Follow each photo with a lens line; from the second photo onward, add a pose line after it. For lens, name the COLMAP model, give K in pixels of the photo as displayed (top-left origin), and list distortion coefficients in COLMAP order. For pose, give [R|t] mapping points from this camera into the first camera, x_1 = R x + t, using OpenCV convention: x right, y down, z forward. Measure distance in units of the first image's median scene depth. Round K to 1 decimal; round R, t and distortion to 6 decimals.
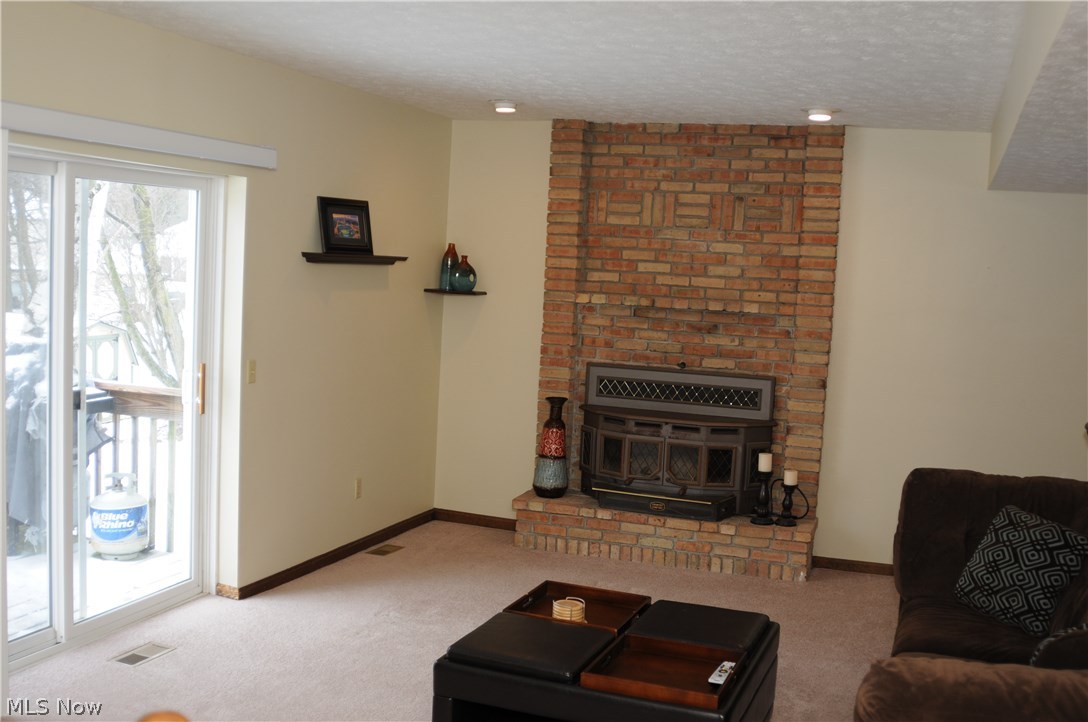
lens RADIAL K [[1152.9, 0, 551.6], [0, 1152.9, 383.2], [0, 0, 1]] dist [-0.163681, 0.147712]
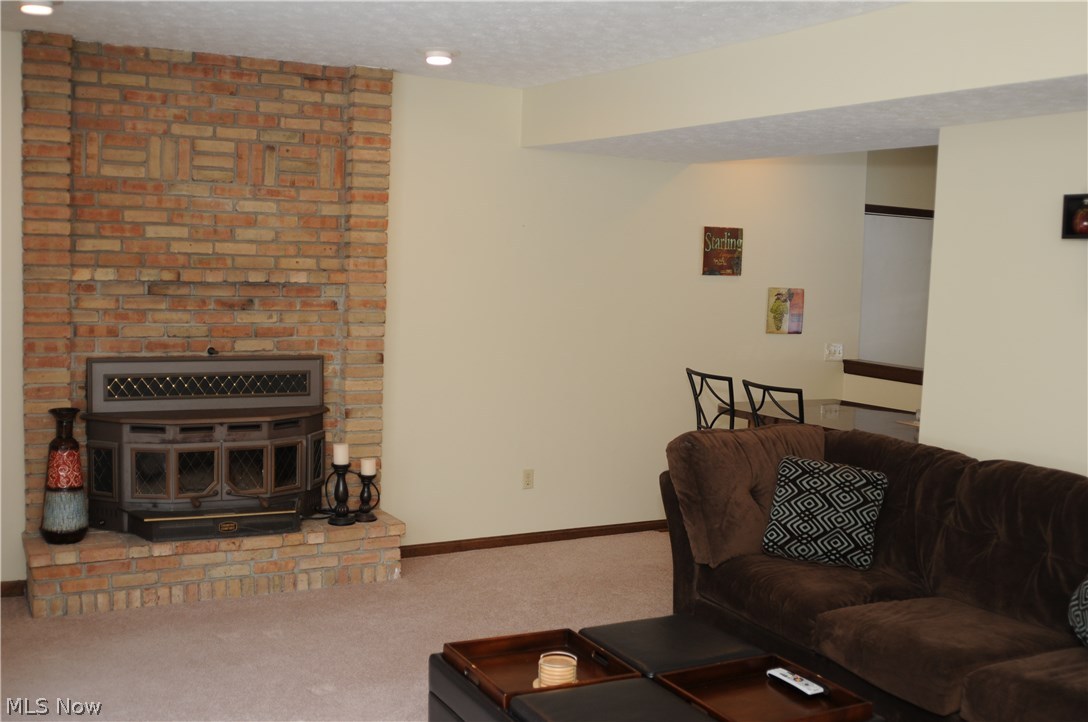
lens RADIAL K [[1152.9, 0, 551.6], [0, 1152.9, 383.2], [0, 0, 1]] dist [-0.163681, 0.147712]
pose [[0.659693, -0.104904, 0.744178, -0.338324], [0.075990, 0.994446, 0.072820, -0.034240], [-0.747684, 0.008511, 0.664000, 0.291377]]
